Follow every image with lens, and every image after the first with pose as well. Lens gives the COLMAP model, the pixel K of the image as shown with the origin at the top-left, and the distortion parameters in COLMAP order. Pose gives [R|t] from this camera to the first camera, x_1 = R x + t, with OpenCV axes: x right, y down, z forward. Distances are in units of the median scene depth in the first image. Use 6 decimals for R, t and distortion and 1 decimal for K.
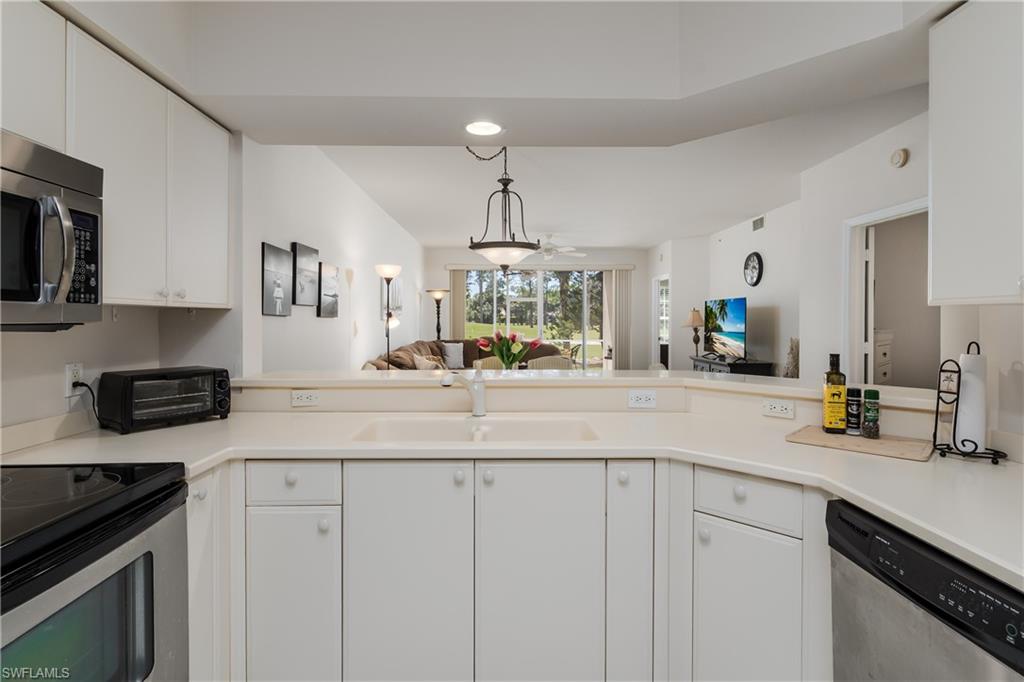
lens RADIAL K [[515.7, 0, 510.1], [0, 515.7, 319.0], [0, 0, 1]] dist [0.017515, 0.000166]
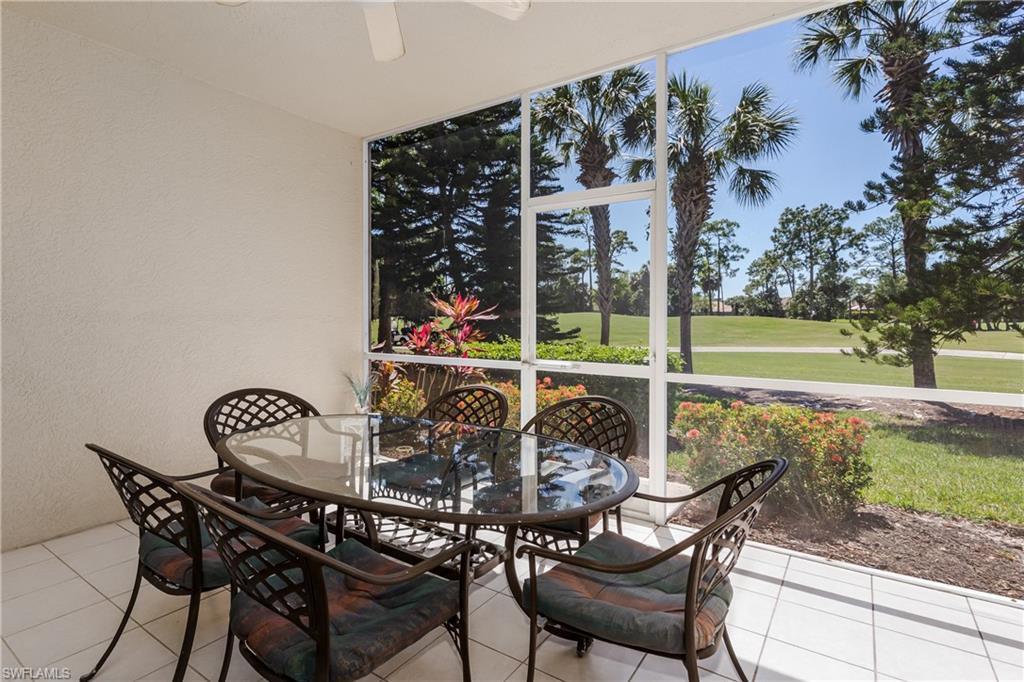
lens RADIAL K [[515.7, 0, 510.1], [0, 515.7, 319.0], [0, 0, 1]] dist [0.017515, 0.000166]
pose [[0.819539, 0.000813, -0.573023, 0.219529], [0.002498, 0.999984, 0.004992, 0.027781], [0.573018, -0.005522, 0.819524, 1.309204]]
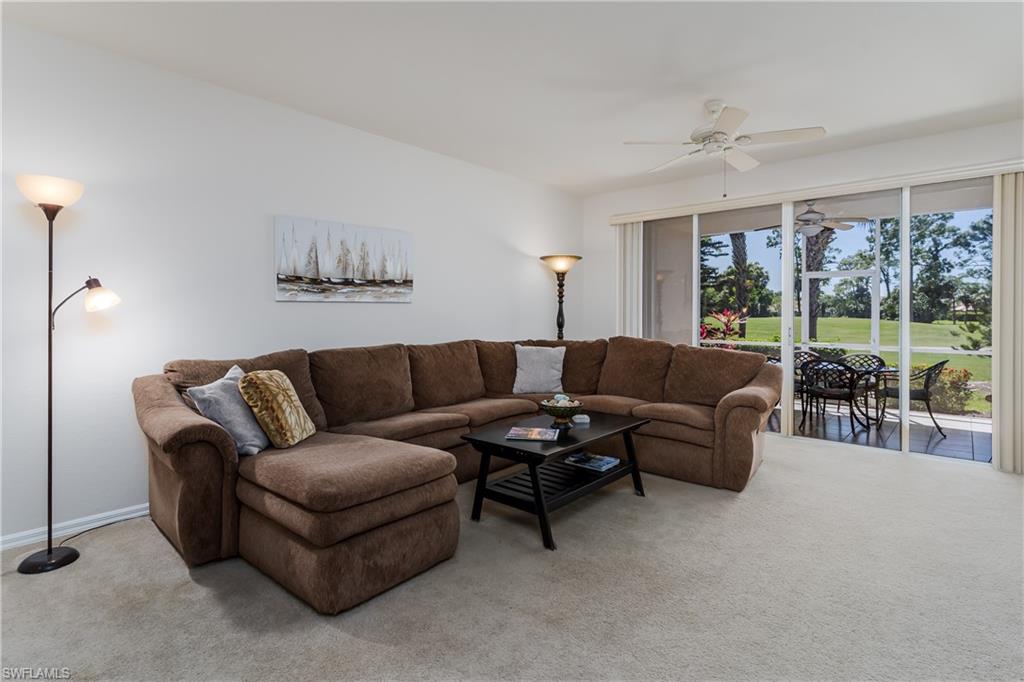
lens RADIAL K [[508.9, 0, 497.0], [0, 508.9, 315.8], [0, 0, 1]] dist [-0.001775, -0.000366]
pose [[0.722886, 0.003613, -0.690958, 0.230462], [-0.002957, 0.999993, 0.002135, 0.012261], [0.690961, 0.000500, 0.722892, 0.558996]]
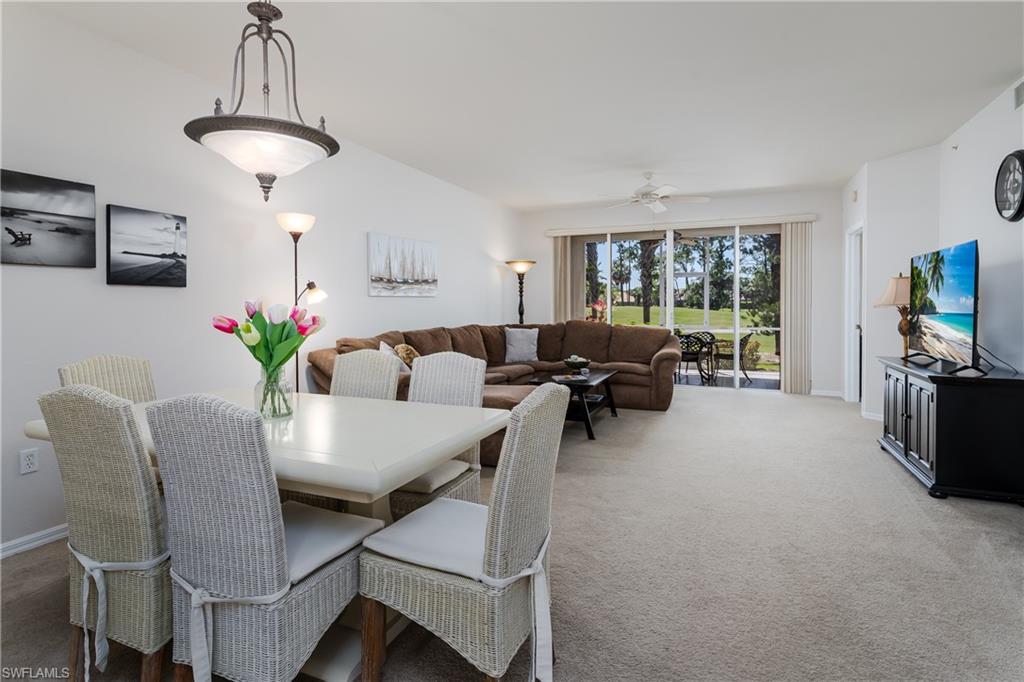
lens RADIAL K [[524.7, 0, 510.7], [0, 524.7, 311.3], [0, 0, 1]] dist [-0.003285, -0.000554]
pose [[0.909925, 0.001636, -0.414769, 0.193427], [0.003195, 0.999935, 0.010953, 0.012486], [0.414760, -0.011292, 0.909861, 0.277907]]
